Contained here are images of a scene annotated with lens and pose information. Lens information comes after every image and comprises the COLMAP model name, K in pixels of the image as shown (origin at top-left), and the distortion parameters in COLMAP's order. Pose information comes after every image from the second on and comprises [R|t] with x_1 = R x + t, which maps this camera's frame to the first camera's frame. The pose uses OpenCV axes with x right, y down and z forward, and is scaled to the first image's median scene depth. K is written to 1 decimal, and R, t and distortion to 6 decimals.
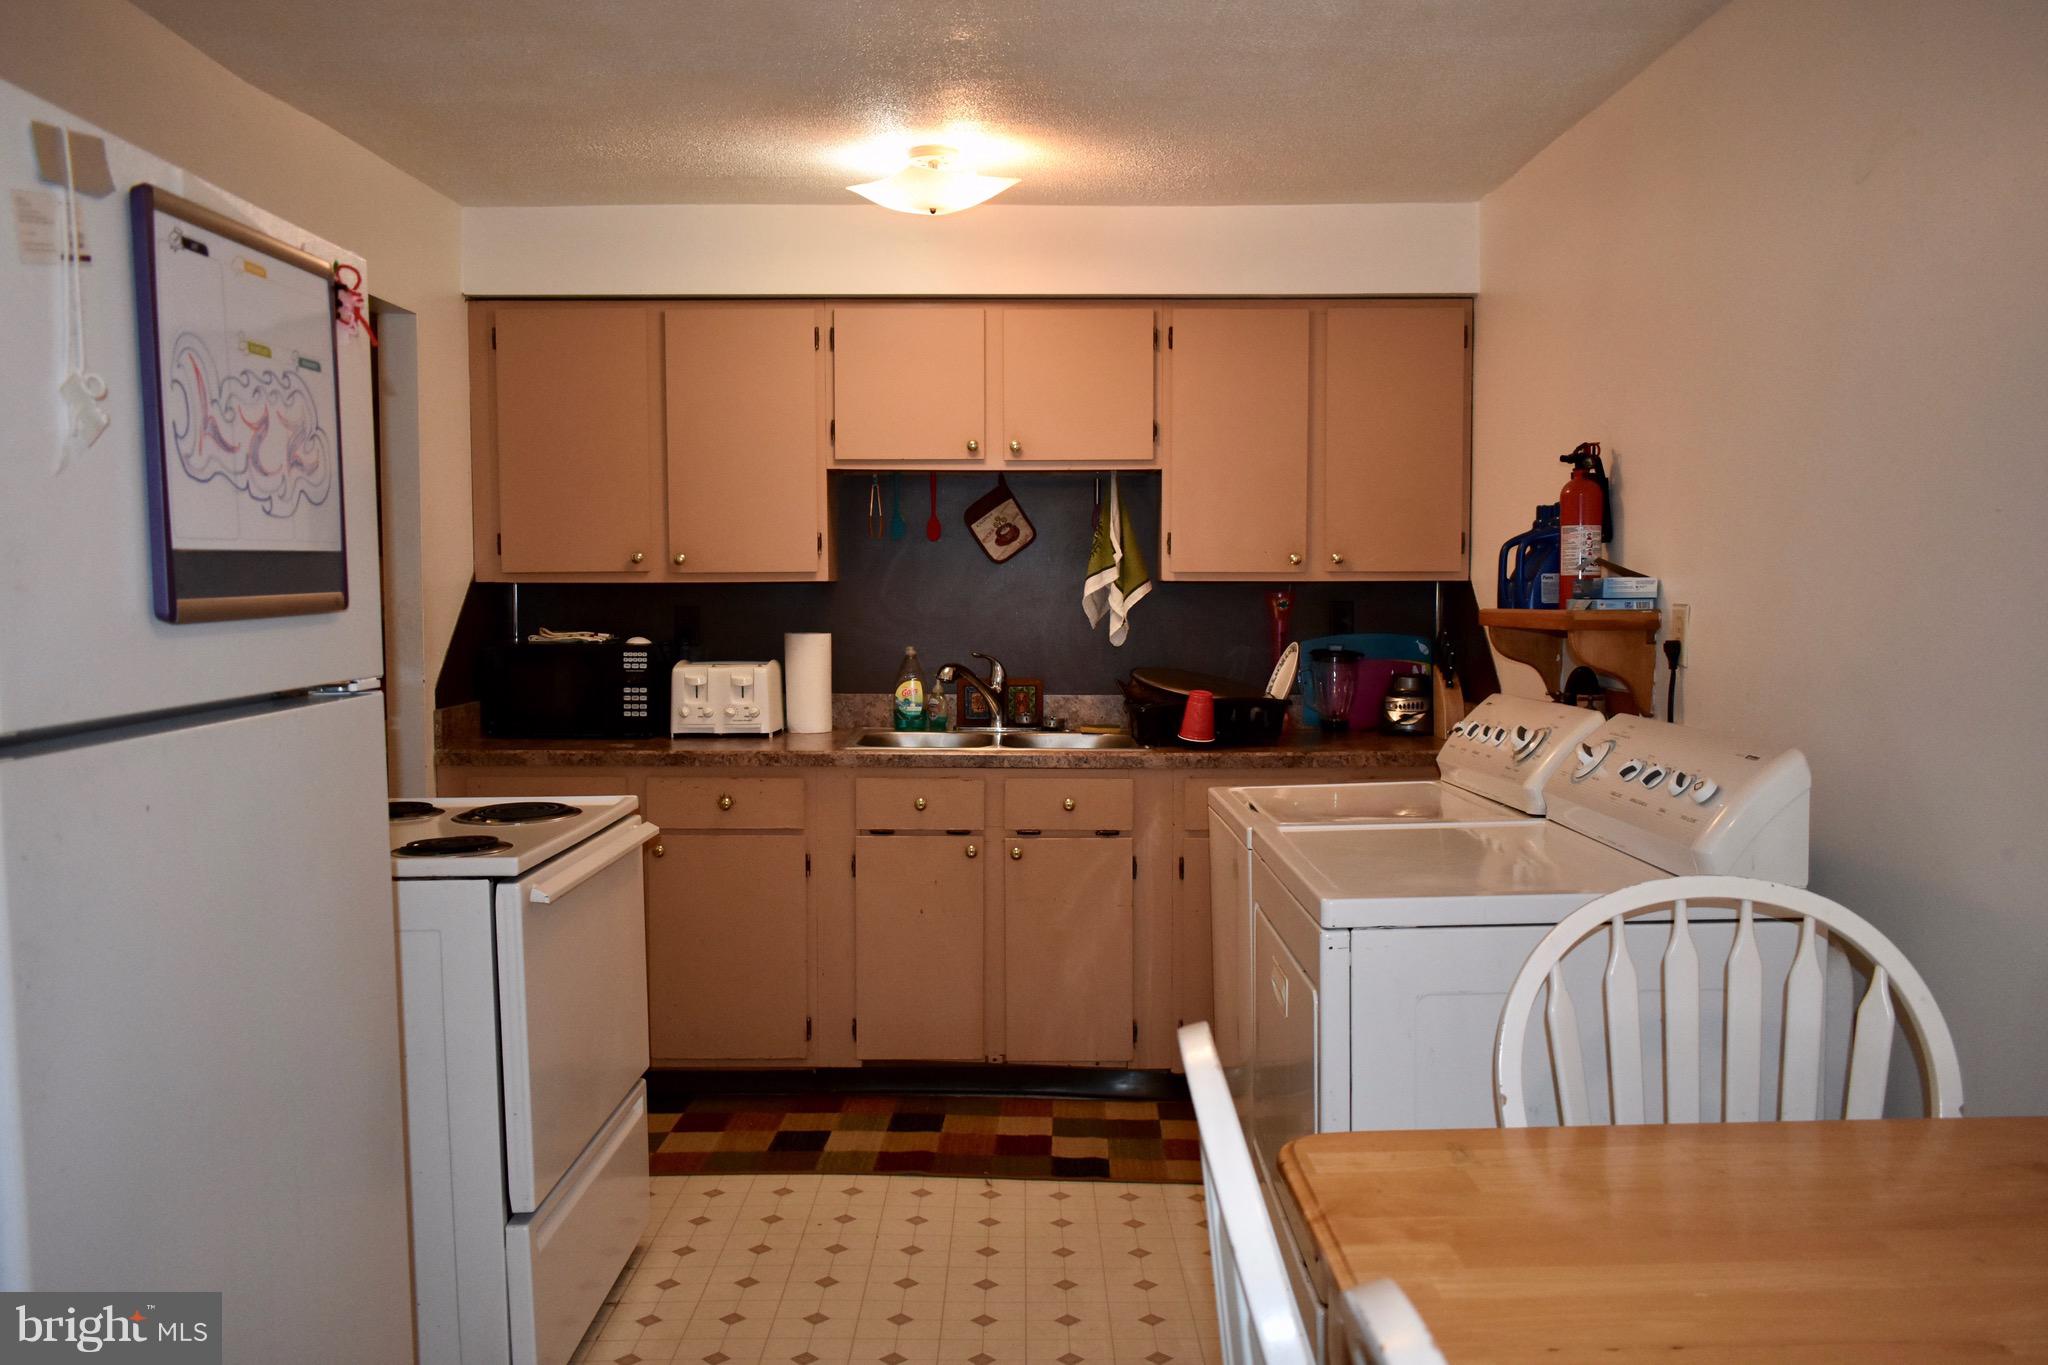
lens RADIAL K [[1558.2, 0, 1024.0], [0, 1558.2, 682.5], [0, 0, 1]] dist [-0.009077, 0.000988]
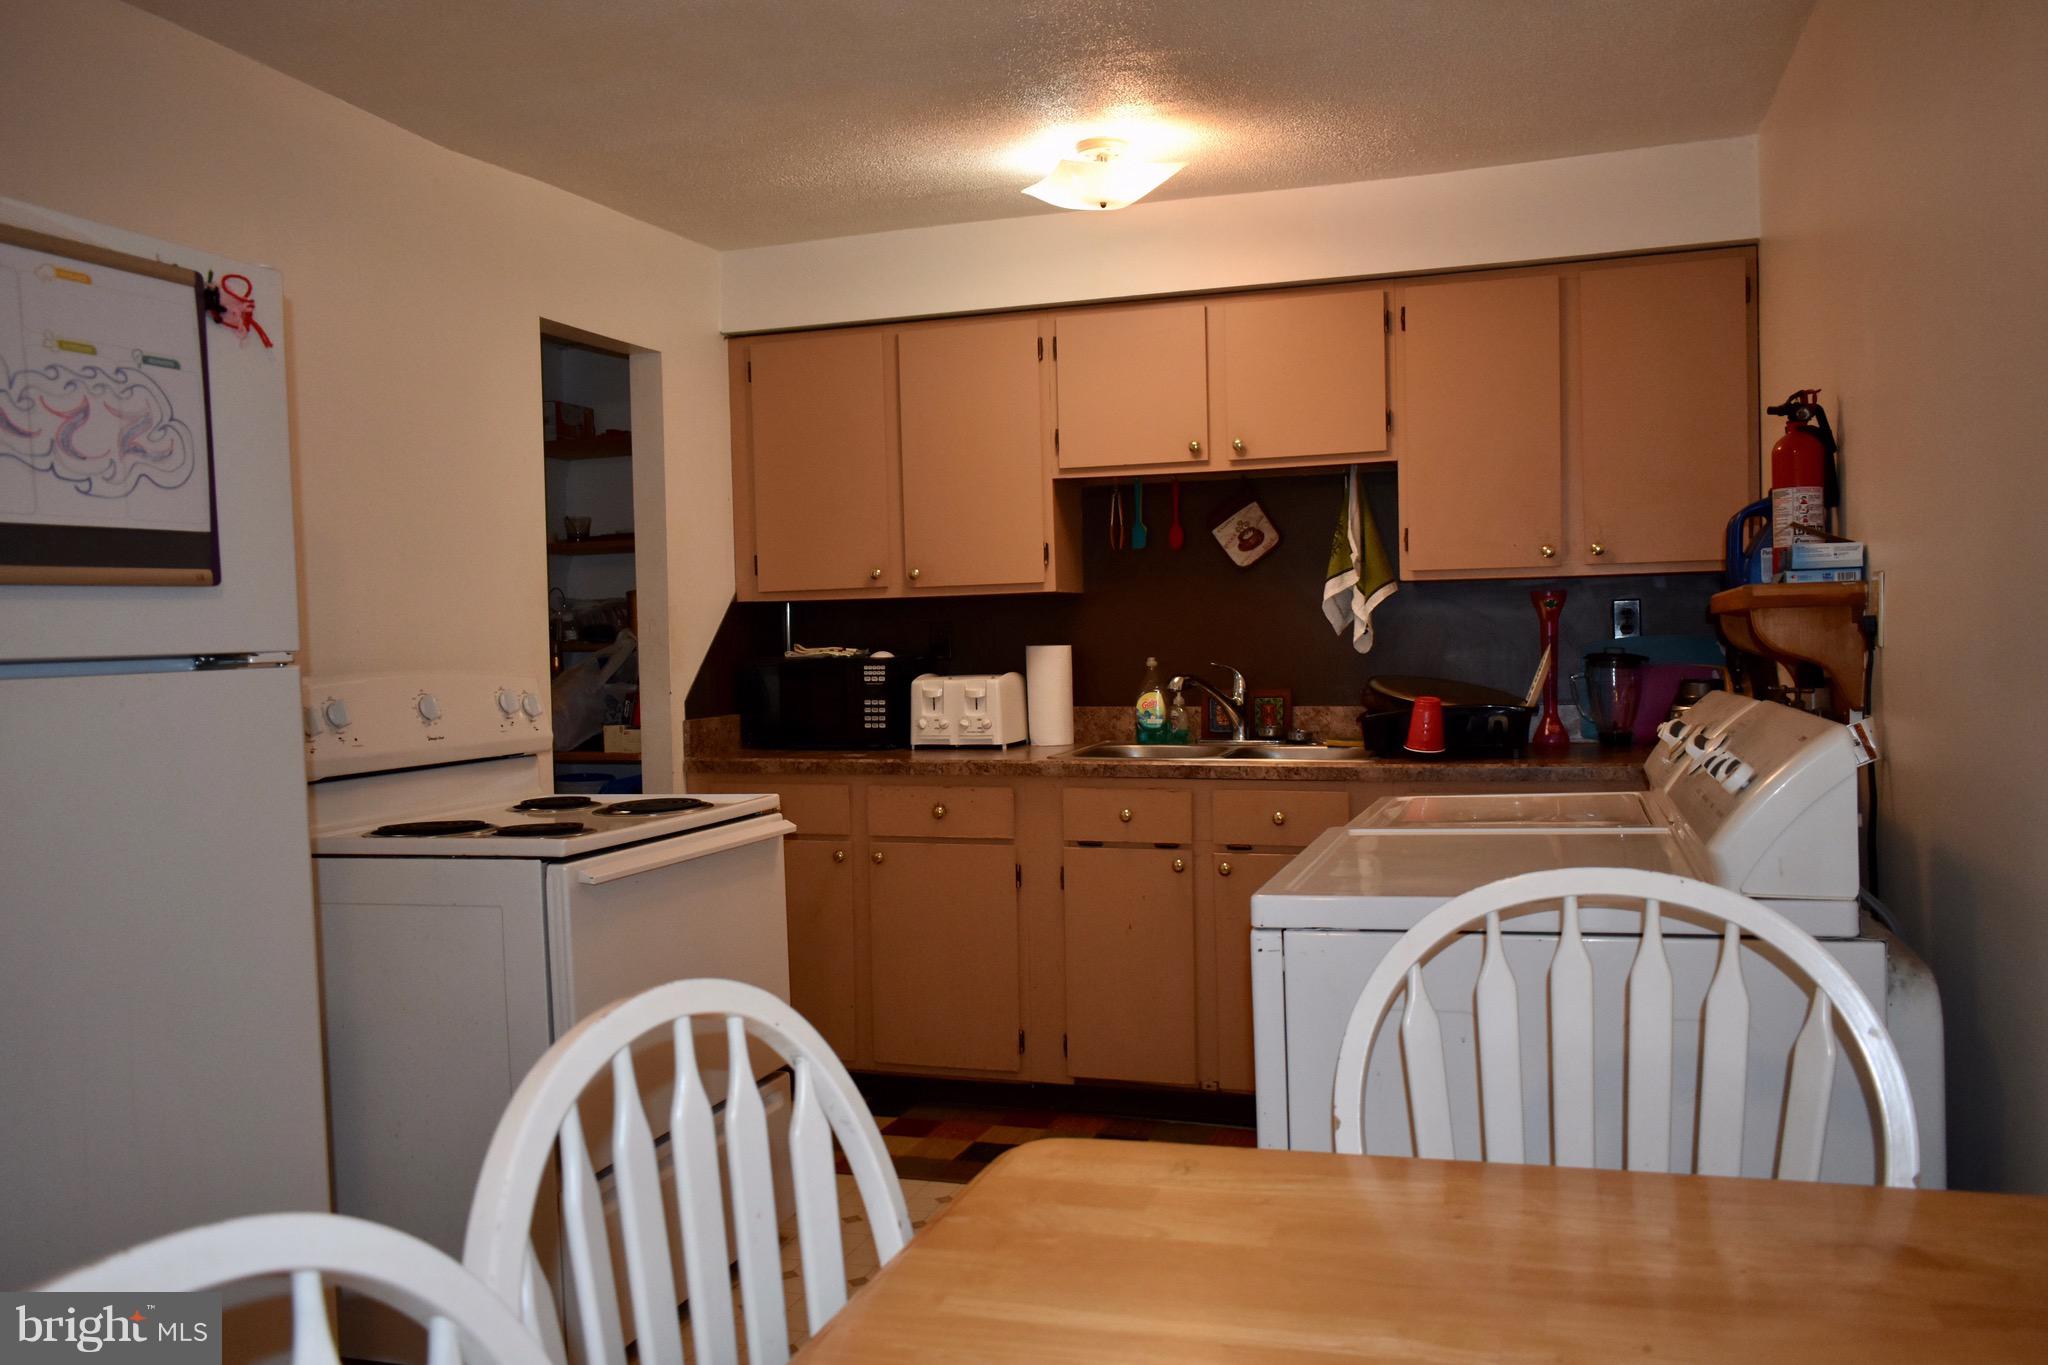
lens RADIAL K [[1561.1, 0, 1024.0], [0, 1561.1, 682.5], [0, 0, 1]] dist [-0.005619, -0.001032]
pose [[0.950584, -0.011005, -0.310273, 0.165814], [0.002991, 0.999650, -0.026293, 0.019359], [0.310453, 0.024066, 0.950284, 0.050575]]
